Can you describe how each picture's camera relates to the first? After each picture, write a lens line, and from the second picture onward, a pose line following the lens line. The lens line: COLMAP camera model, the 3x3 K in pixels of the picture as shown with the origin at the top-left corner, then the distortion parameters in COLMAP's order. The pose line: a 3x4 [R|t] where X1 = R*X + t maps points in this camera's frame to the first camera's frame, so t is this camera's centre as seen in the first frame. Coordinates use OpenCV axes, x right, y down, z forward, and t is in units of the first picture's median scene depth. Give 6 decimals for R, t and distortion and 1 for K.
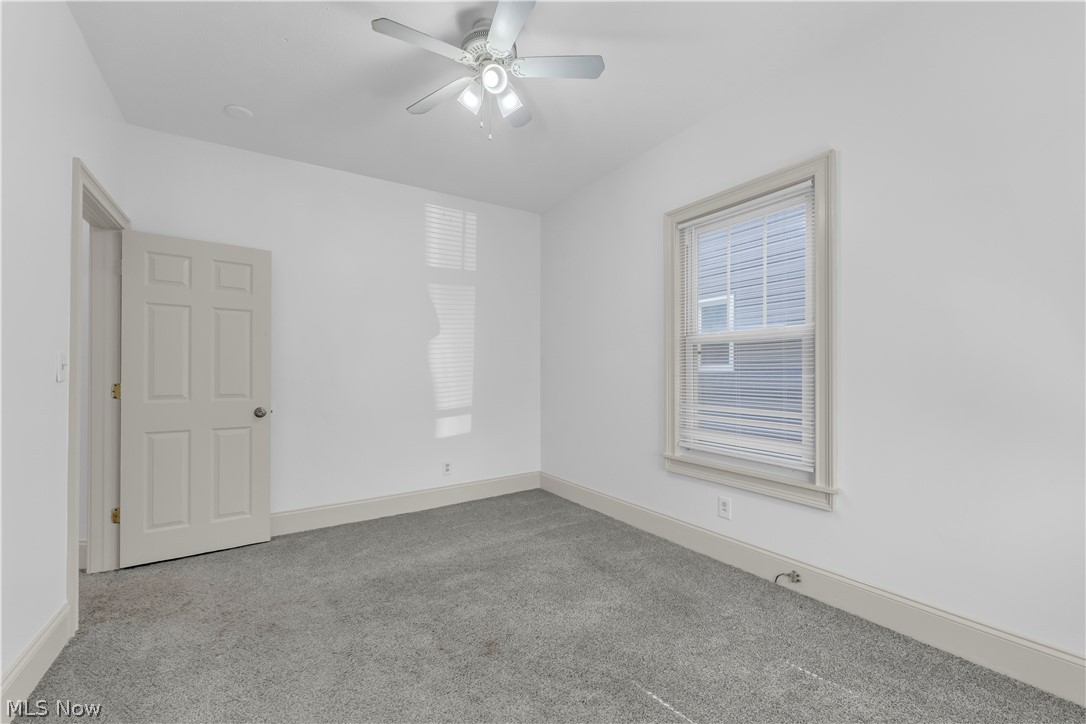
lens RADIAL K [[443.7, 0, 543.0], [0, 443.7, 362.0], [0, 0, 1]] dist [-0.000180, 0.000246]
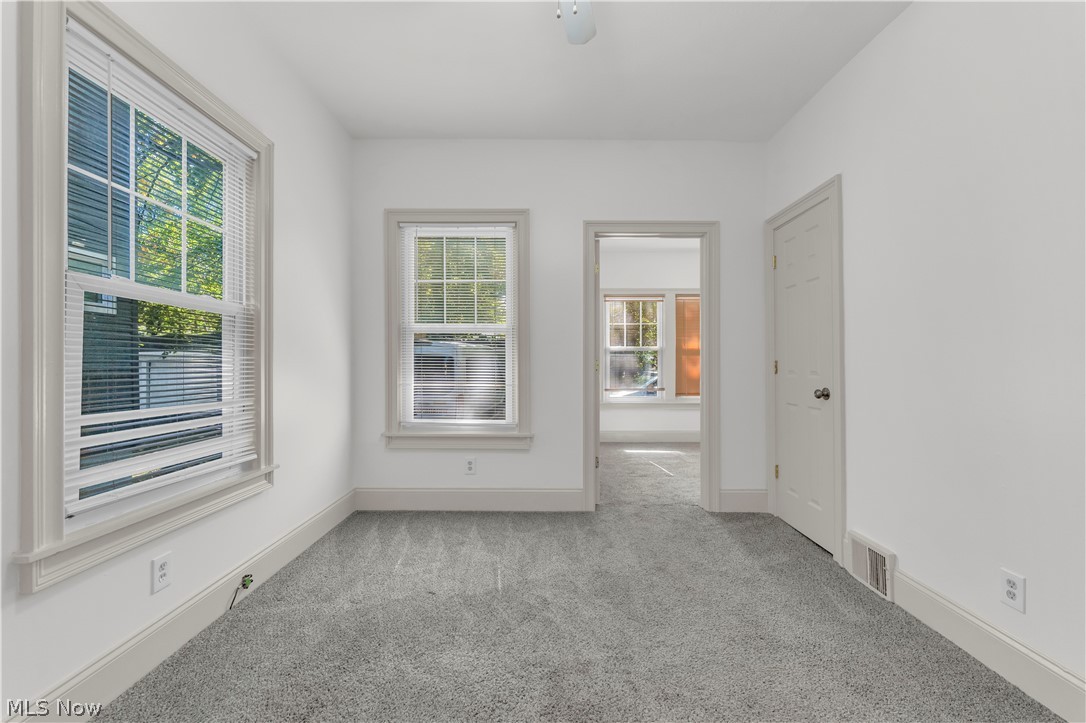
lens RADIAL K [[443.7, 0, 543.0], [0, 443.7, 361.5], [0, 0, 1]] dist [-0.000180, 0.000246]
pose [[-0.832749, 0.005633, 0.553622, -0.439453], [-0.007665, 0.999735, -0.021702, 0.053059], [-0.553597, -0.022316, -0.832485, 1.440181]]
